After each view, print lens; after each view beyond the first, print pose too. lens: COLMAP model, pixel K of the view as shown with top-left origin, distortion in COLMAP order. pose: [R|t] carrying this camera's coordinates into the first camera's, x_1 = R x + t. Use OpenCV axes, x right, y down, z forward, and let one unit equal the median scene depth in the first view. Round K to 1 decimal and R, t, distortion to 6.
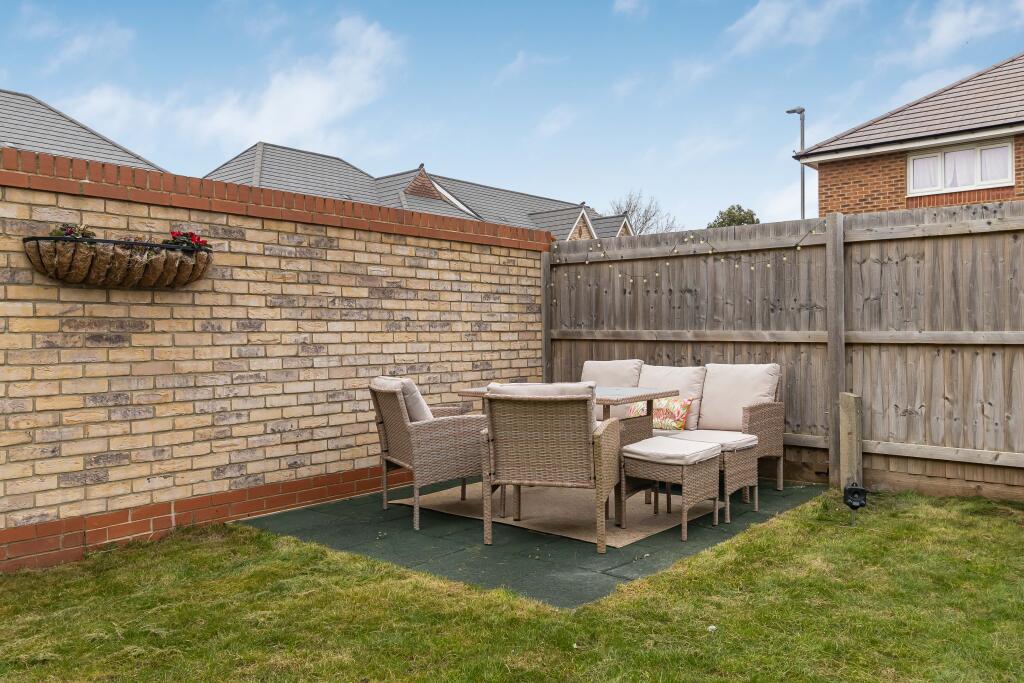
lens RADIAL K [[797.5, 0, 512.0], [0, 797.5, 341.5], [0, 0, 1]] dist [0.005525, 0.002869]
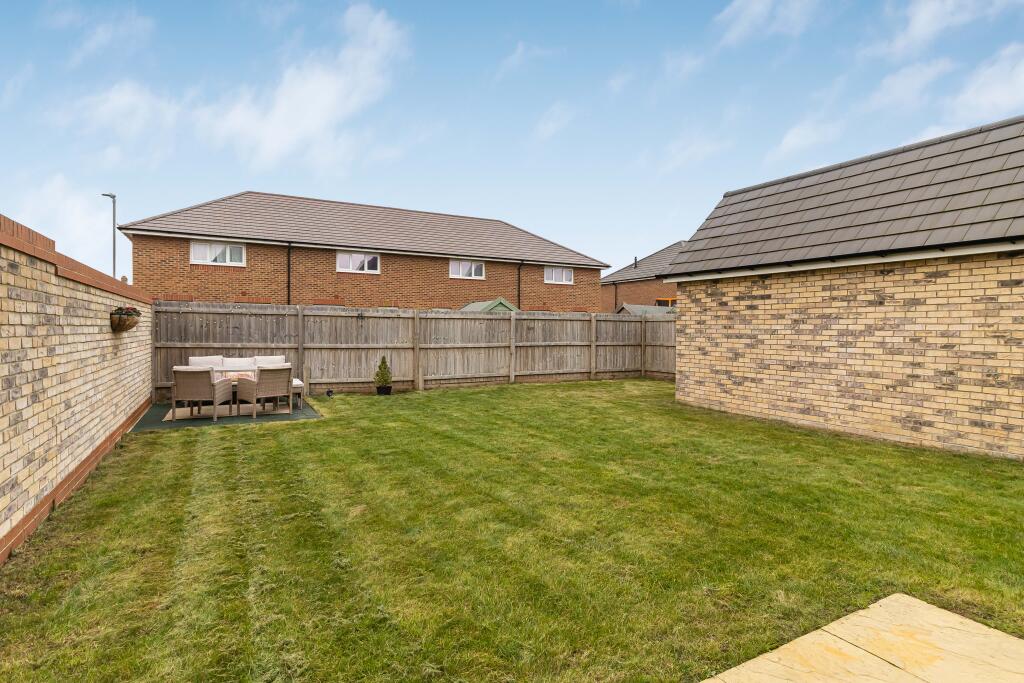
lens RADIAL K [[596.1, 0, 512.0], [0, 596.1, 341.5], [0, 0, 1]] dist [-0.003749, -0.000248]
pose [[0.389280, -0.009120, 0.921074, -1.216946], [-0.001008, 0.999946, 0.010327, -0.041869], [-0.921119, -0.004948, 0.389250, -0.549827]]
